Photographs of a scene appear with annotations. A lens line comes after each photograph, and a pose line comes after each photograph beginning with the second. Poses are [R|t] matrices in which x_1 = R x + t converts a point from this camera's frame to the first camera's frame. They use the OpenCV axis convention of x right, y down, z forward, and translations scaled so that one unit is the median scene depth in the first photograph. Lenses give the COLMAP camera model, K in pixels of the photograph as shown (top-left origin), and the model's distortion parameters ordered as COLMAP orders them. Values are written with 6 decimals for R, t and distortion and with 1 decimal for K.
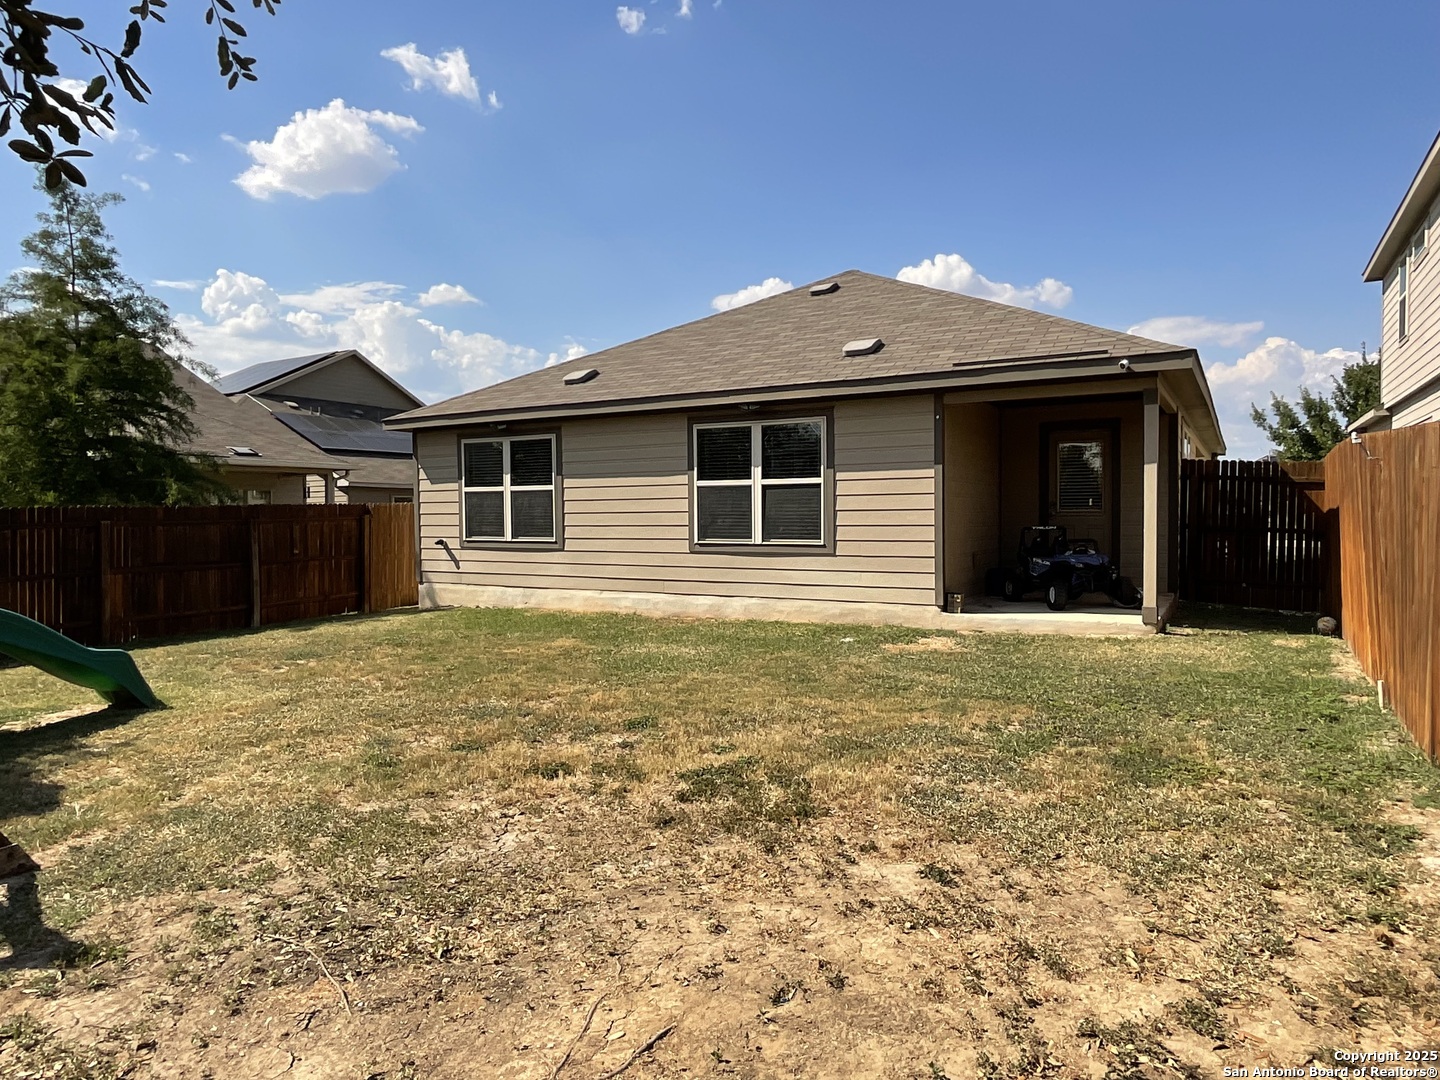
lens RADIAL K [[892.4, 0, 717.1], [0, 892.4, 545.6], [0, 0, 1]] dist [-0.011247, 0.006374]
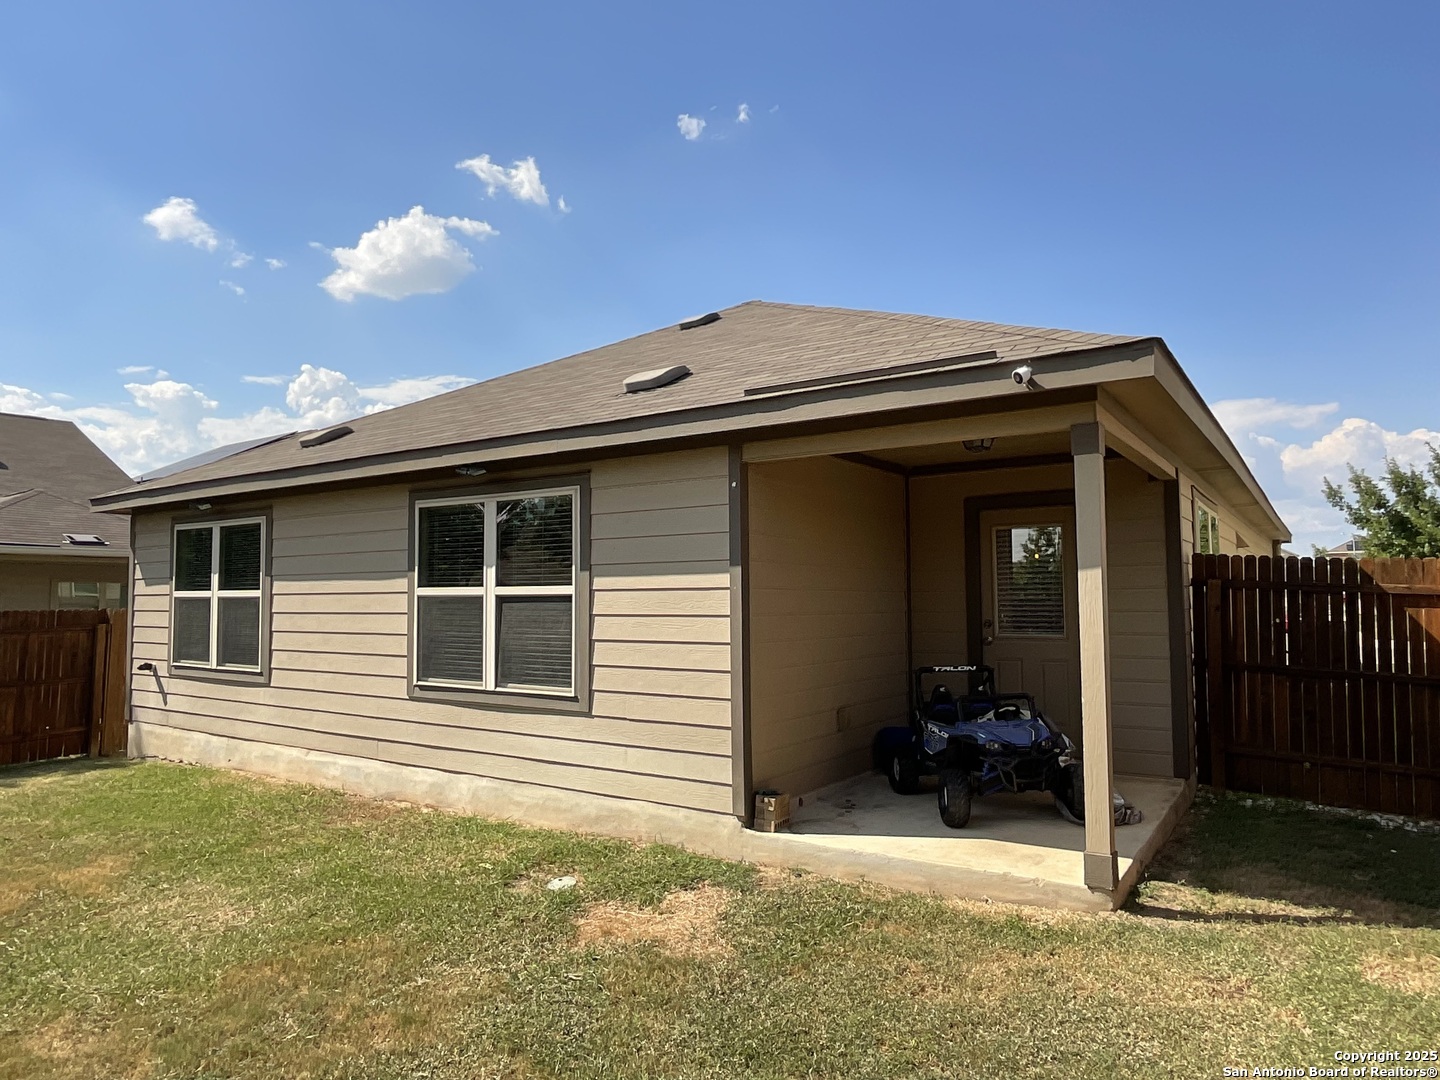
lens RADIAL K [[892.4, 0, 721.9], [0, 892.4, 541.0], [0, 0, 1]] dist [-0.011247, 0.006374]
pose [[0.997849, -0.000908, -0.065555, 0.201888], [-0.005686, 0.994937, -0.100335, -0.035786], [0.065314, 0.100492, 0.992792, 0.311503]]
